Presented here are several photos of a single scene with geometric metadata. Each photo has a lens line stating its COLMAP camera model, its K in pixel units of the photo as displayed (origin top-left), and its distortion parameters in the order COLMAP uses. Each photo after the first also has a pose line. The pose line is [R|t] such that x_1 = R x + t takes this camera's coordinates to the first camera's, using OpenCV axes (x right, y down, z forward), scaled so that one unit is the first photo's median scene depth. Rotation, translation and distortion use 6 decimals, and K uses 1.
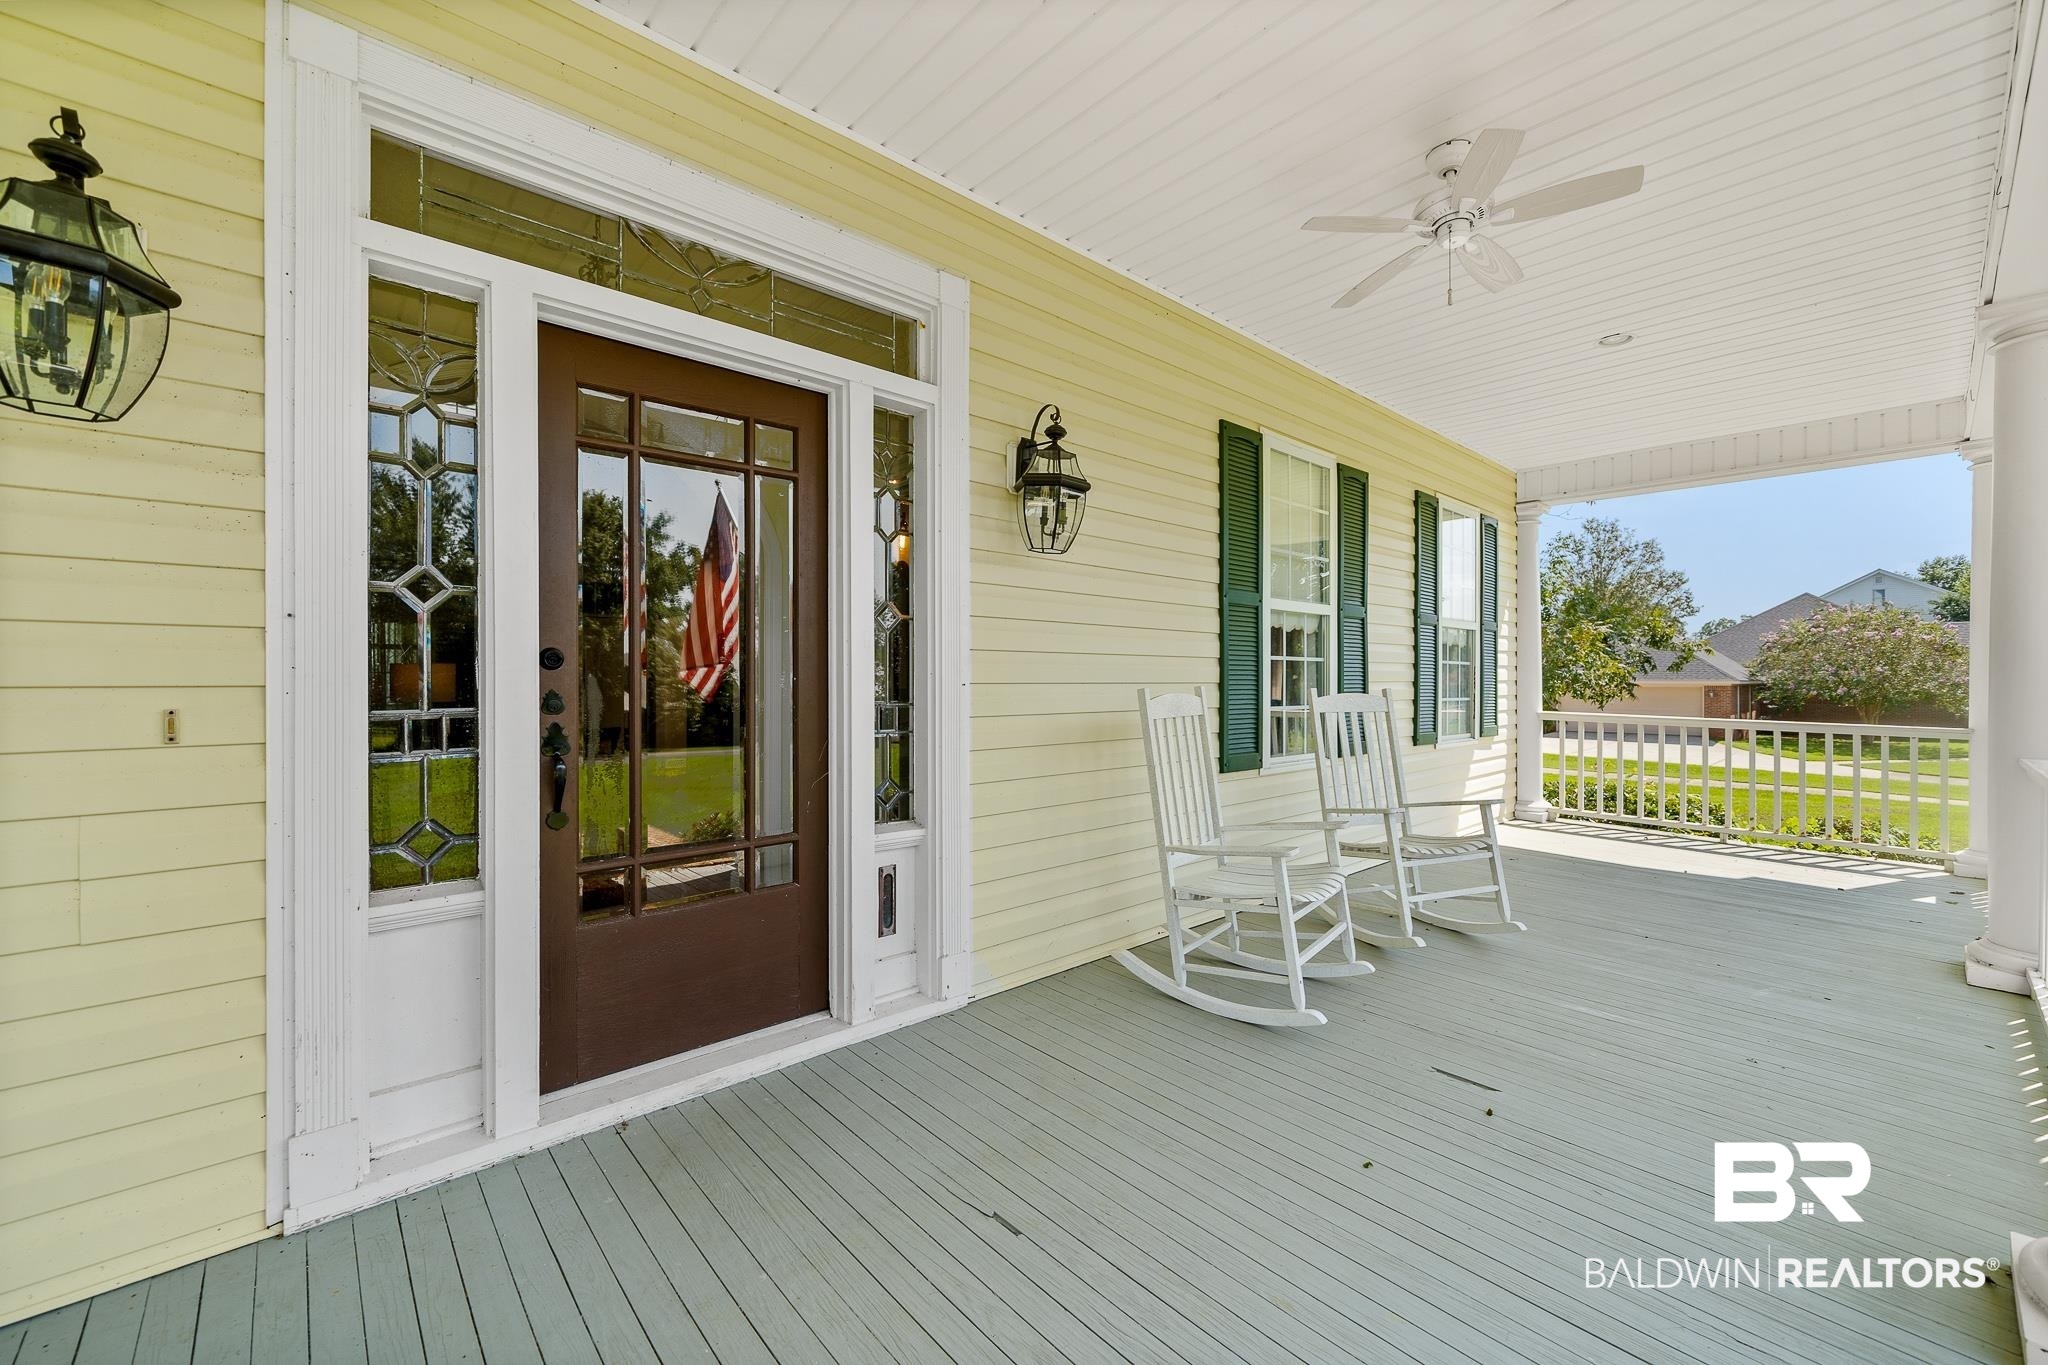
lens RADIAL K [[797.5, 0, 1013.0], [0, 797.5, 683.8], [0, 0, 1]] dist [-0.001648, -0.000545]
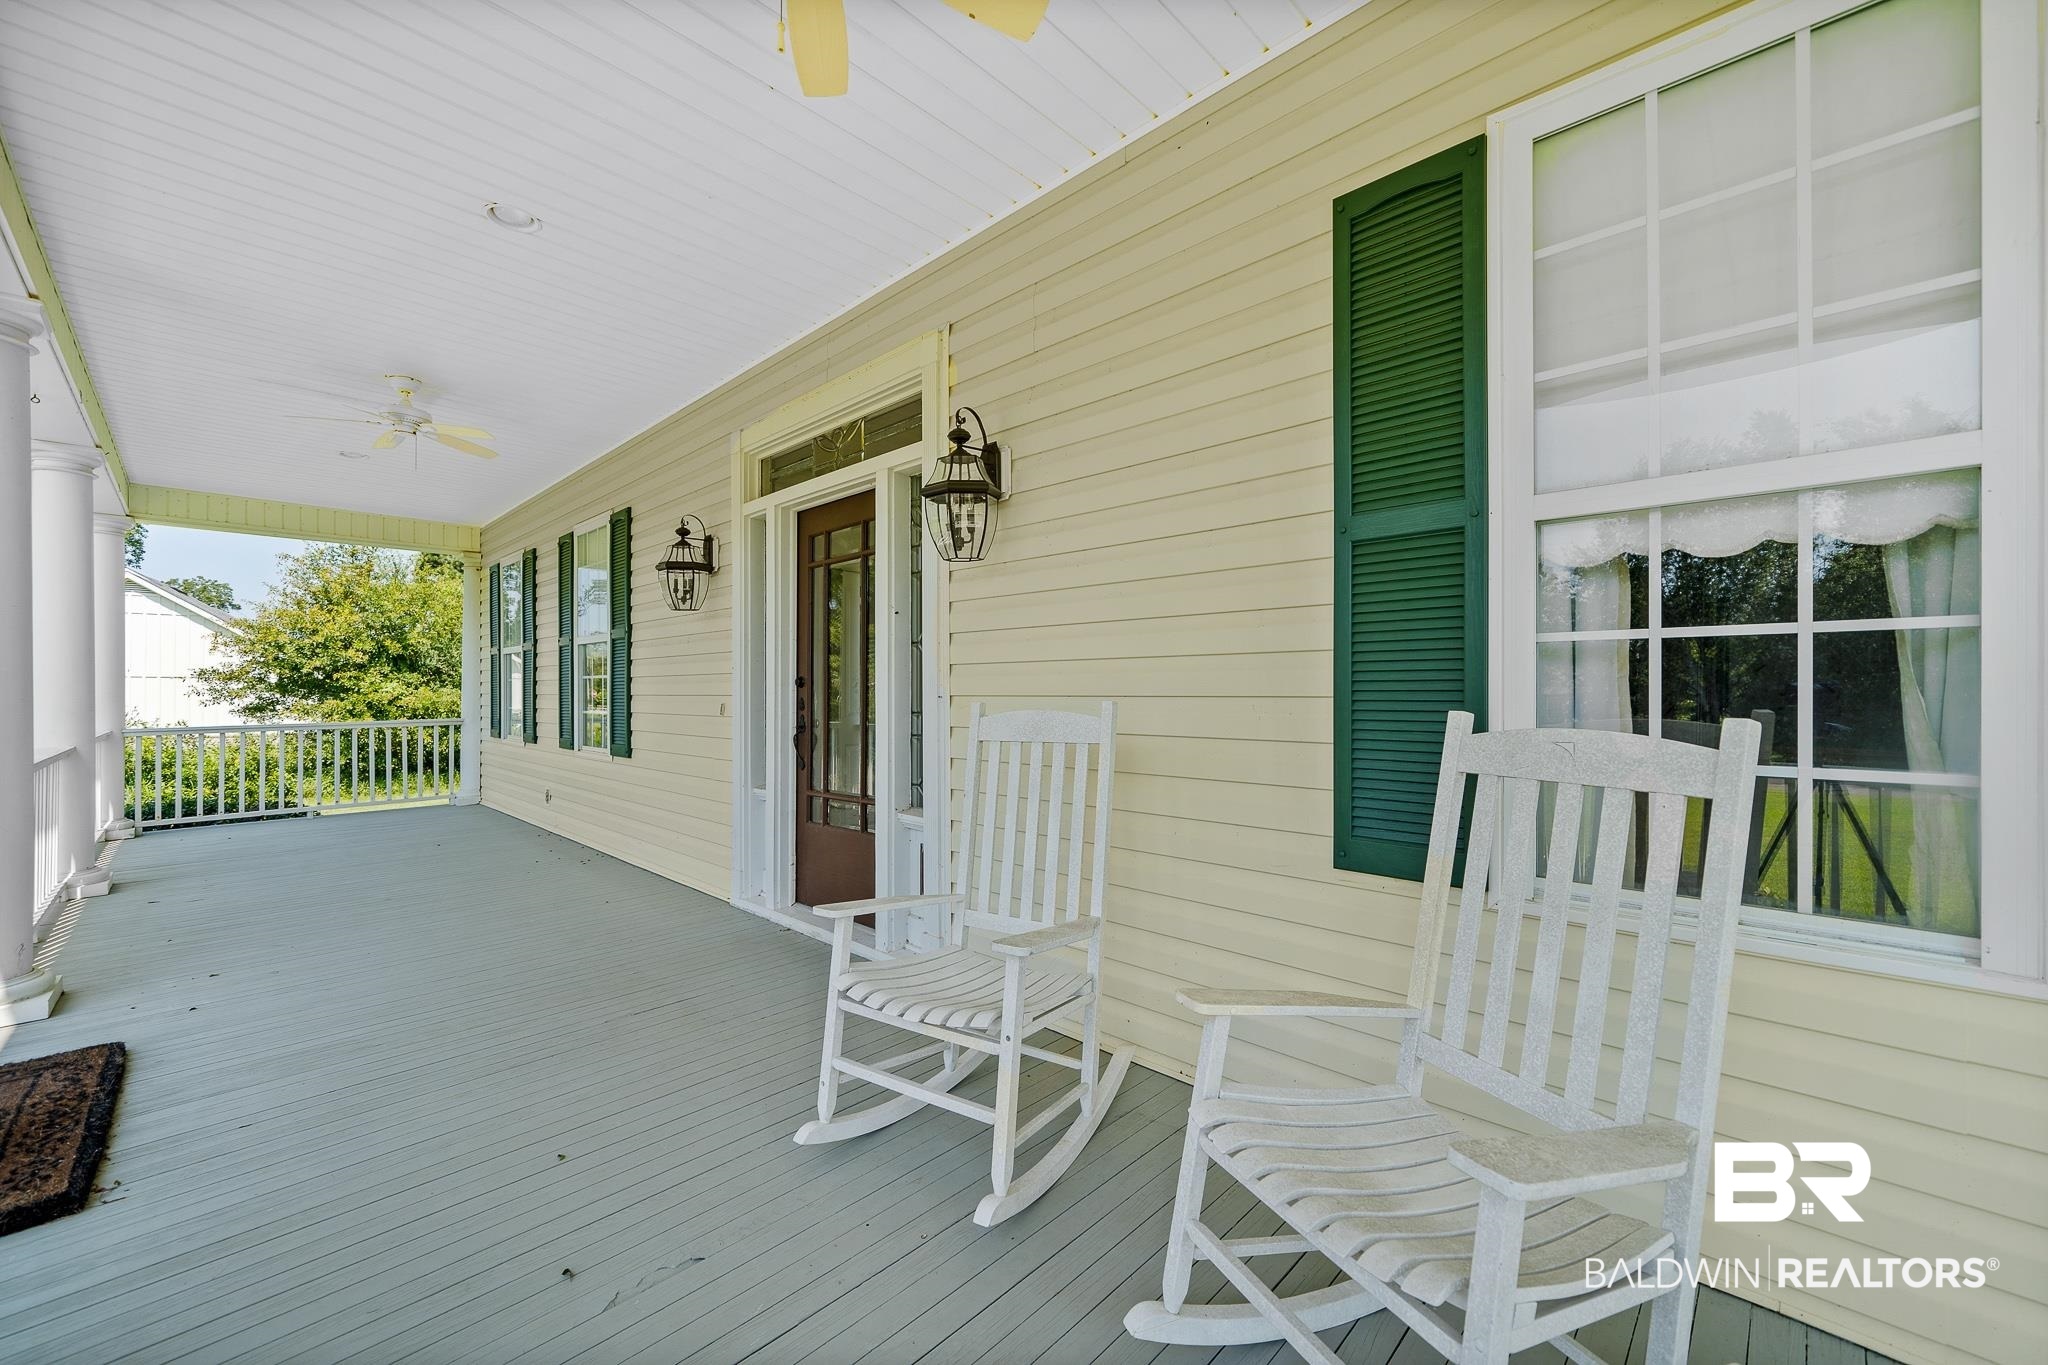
lens RADIAL K [[797.5, 0, 1016.4], [0, 797.5, 693.6], [0, 0, 1]] dist [-0.001648, -0.000545]
pose [[0.095994, -0.007310, -0.995355, 1.076589], [-0.003316, 0.999965, -0.007663, 0.000015], [0.995376, 0.004036, 0.095966, 1.041351]]
